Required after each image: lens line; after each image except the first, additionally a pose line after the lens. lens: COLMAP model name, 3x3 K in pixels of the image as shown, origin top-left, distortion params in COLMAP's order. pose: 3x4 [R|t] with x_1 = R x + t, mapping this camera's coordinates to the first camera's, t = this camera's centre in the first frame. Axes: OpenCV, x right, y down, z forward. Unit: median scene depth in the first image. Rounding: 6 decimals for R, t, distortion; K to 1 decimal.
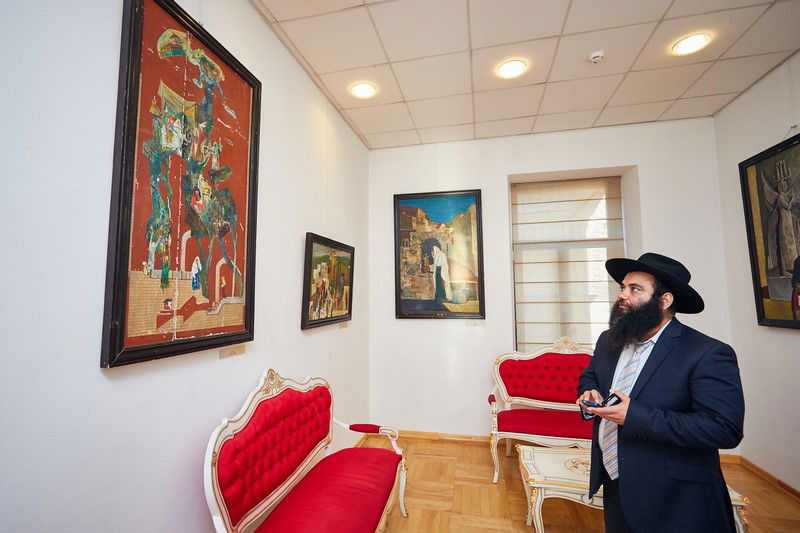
lens RADIAL K [[353.7, 0, 388.4], [0, 353.7, 266.6], [0, 0, 1]] dist [0.001990, -0.000439]
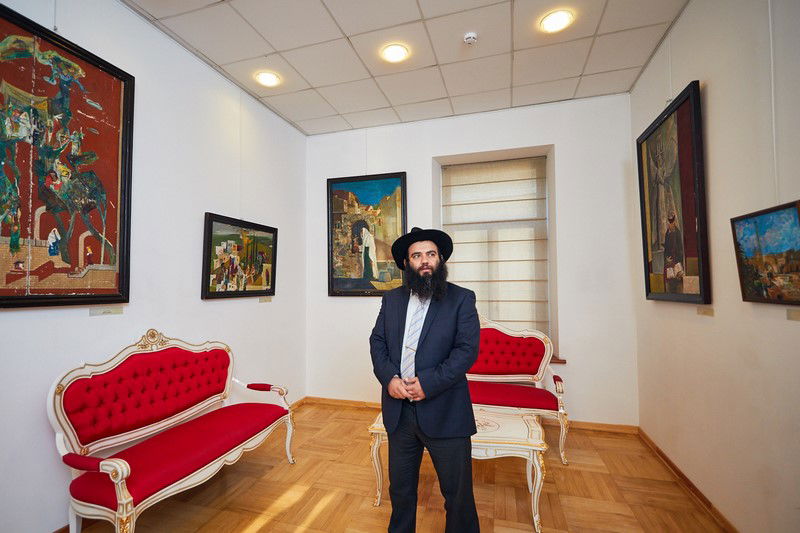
lens RADIAL K [[360.3, 0, 399.6], [0, 360.3, 275.4], [0, 0, 1]] dist [0.001816, -0.000664]
pose [[0.997694, -0.000534, -0.067872, 0.468614], [0.003729, 0.998890, 0.046955, 0.051699], [0.067771, -0.047100, 0.996589, -0.098586]]
